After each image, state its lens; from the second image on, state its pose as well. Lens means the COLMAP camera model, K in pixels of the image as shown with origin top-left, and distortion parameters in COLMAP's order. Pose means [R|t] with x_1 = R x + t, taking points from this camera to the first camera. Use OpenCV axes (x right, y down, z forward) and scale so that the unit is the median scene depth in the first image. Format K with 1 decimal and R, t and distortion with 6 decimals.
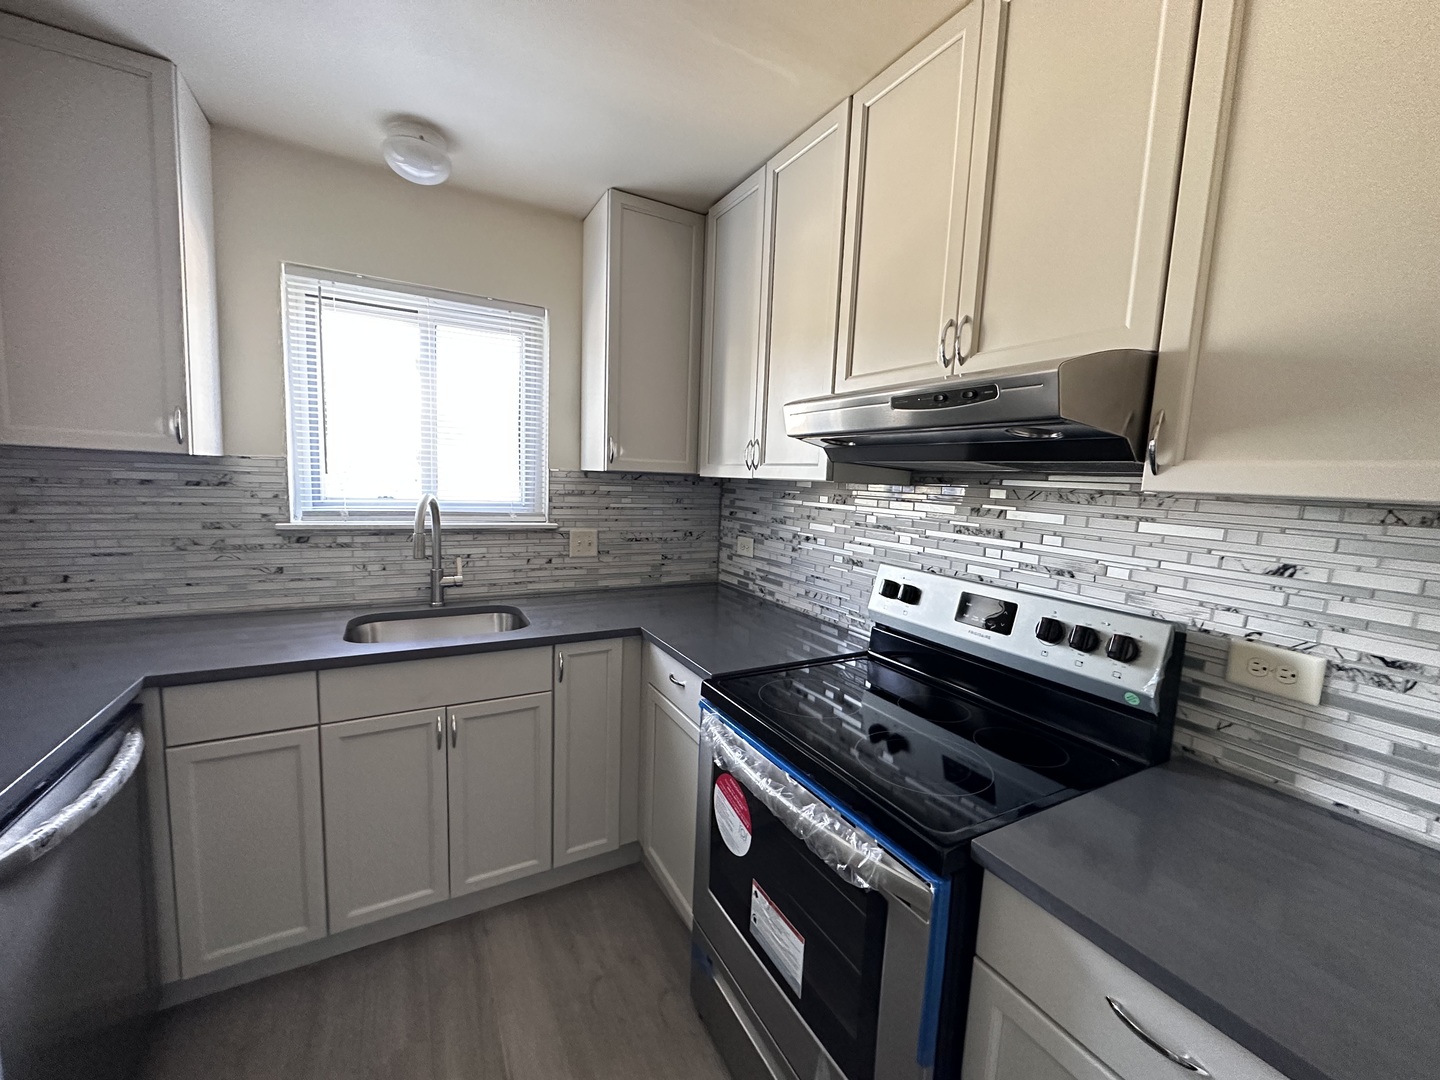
lens RADIAL K [[574.4, 0, 720.0], [0, 574.4, 540.0], [0, 0, 1]] dist [0.001345, 0.000555]
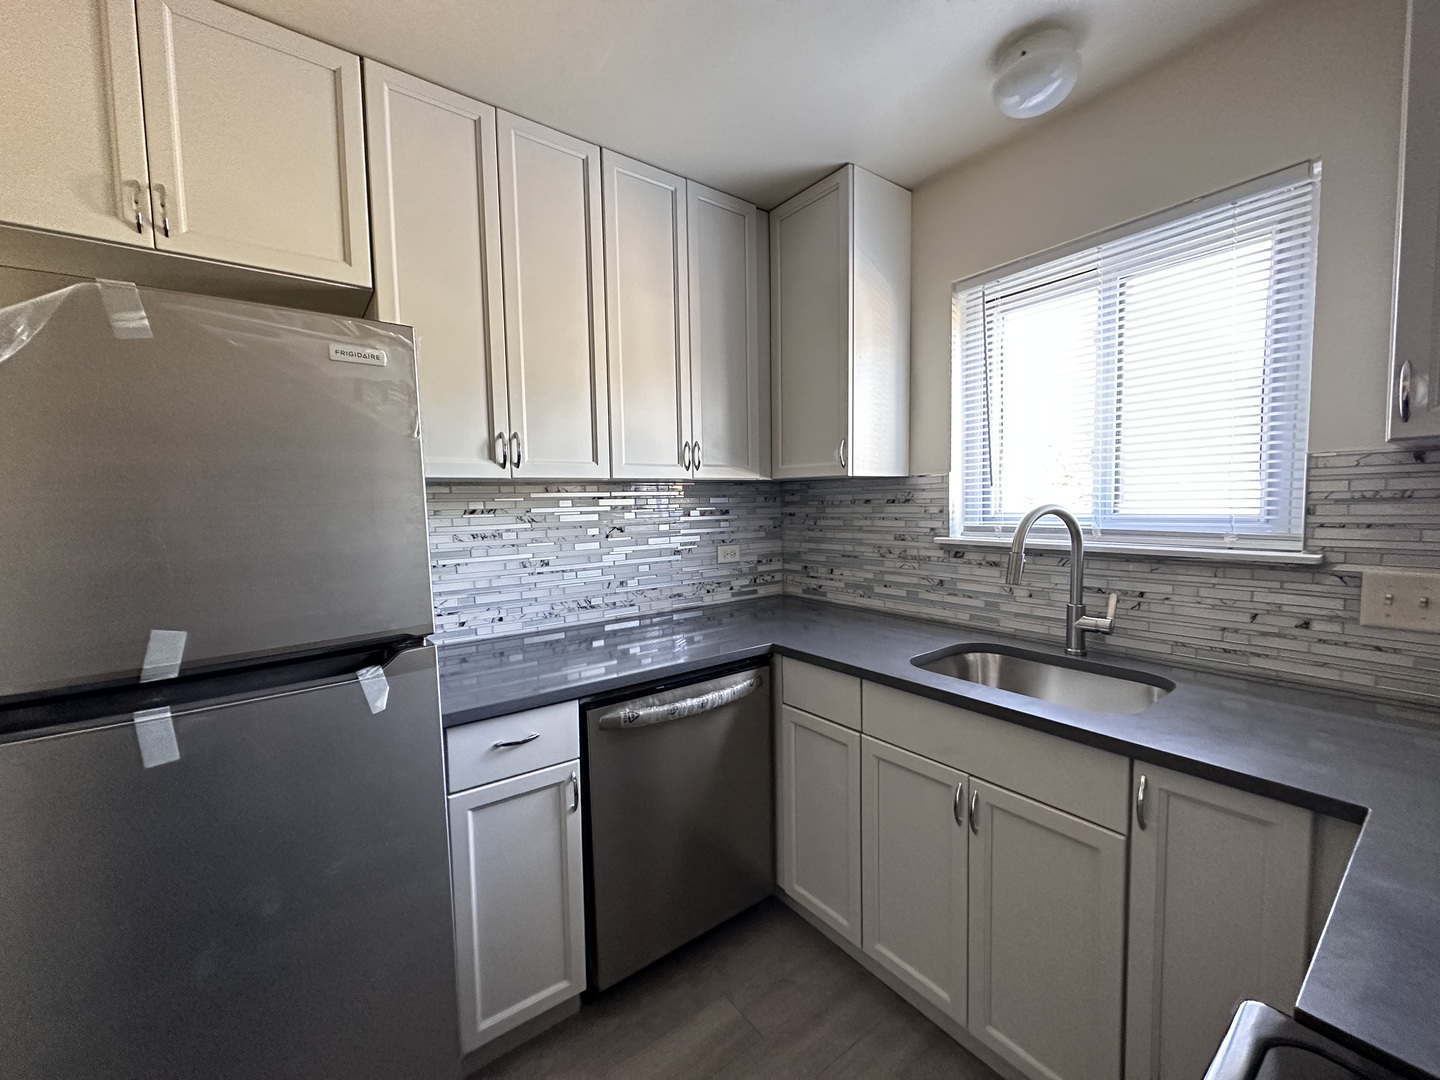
lens RADIAL K [[574.4, 0, 720.0], [0, 574.4, 540.0], [0, 0, 1]] dist [0.001345, 0.000555]
pose [[0.127735, 0.026739, -0.991448, 0.202153], [-0.078964, 0.996737, 0.016708, -0.009871], [0.988660, 0.076155, 0.129429, 0.464836]]
